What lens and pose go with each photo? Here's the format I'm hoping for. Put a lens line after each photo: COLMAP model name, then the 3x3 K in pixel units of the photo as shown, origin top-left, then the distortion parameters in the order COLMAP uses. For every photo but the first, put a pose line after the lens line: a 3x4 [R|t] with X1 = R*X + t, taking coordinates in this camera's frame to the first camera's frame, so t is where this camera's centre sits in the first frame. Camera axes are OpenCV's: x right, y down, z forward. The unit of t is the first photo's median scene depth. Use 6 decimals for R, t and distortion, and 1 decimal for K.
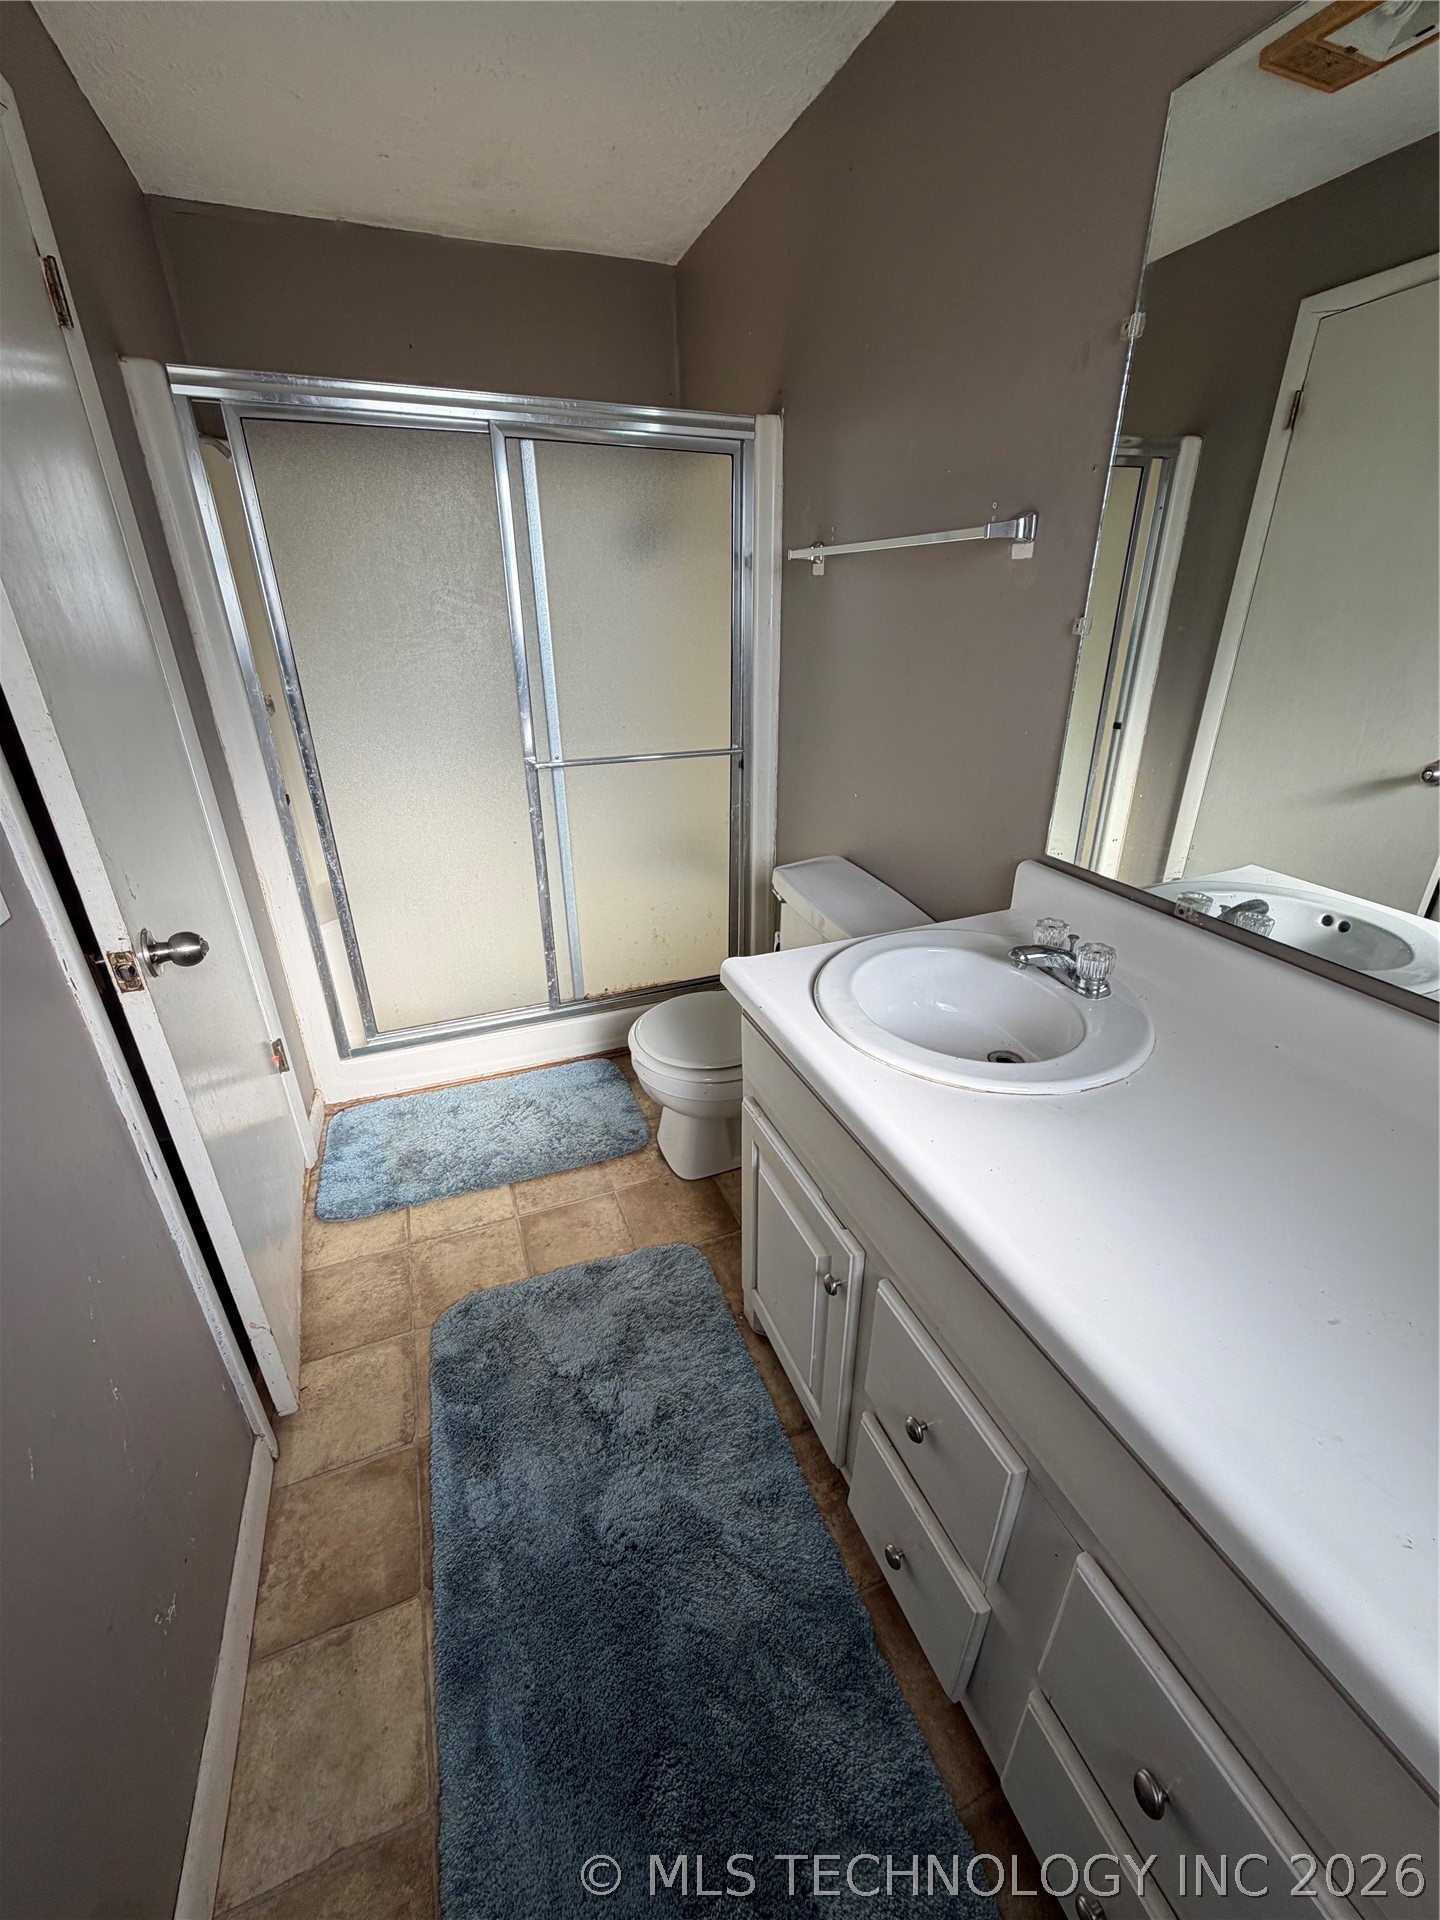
lens RADIAL K [[767.3, 0, 722.8], [0, 767.3, 953.3], [0, 0, 1]] dist [-0.000587, -0.000099]
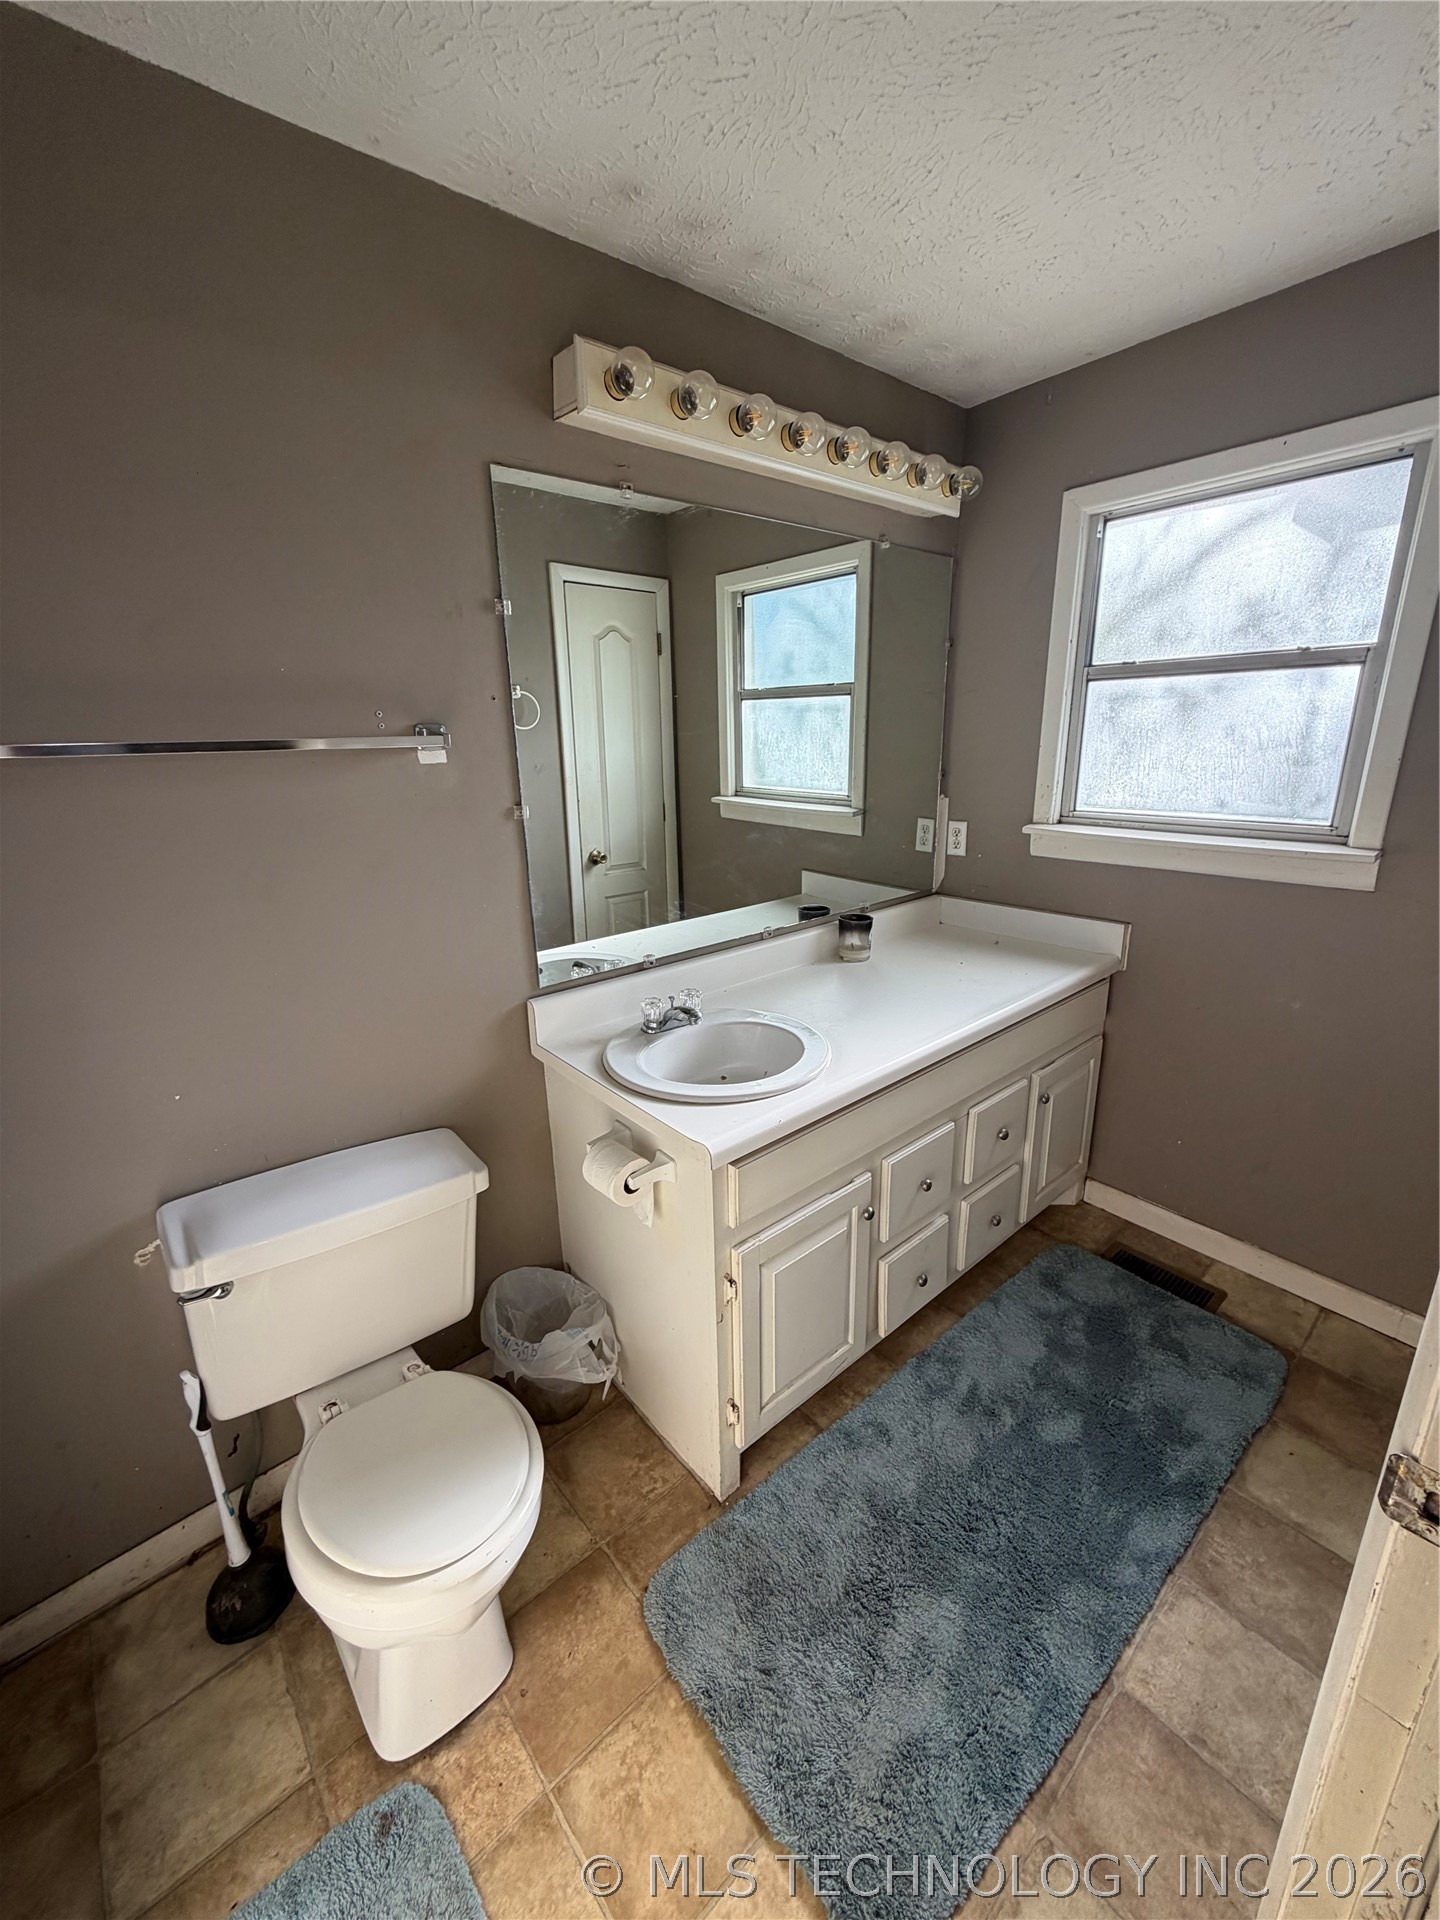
lens RADIAL K [[767.3, 0, 719.9], [0, 767.3, 957.9], [0, 0, 1]] dist [-0.000587, -0.000099]
pose [[-0.323559, -0.255911, 0.910944, -0.620158], [0.420243, 0.823703, 0.380669, -0.415919], [-0.847765, 0.505987, -0.158972, 0.759422]]
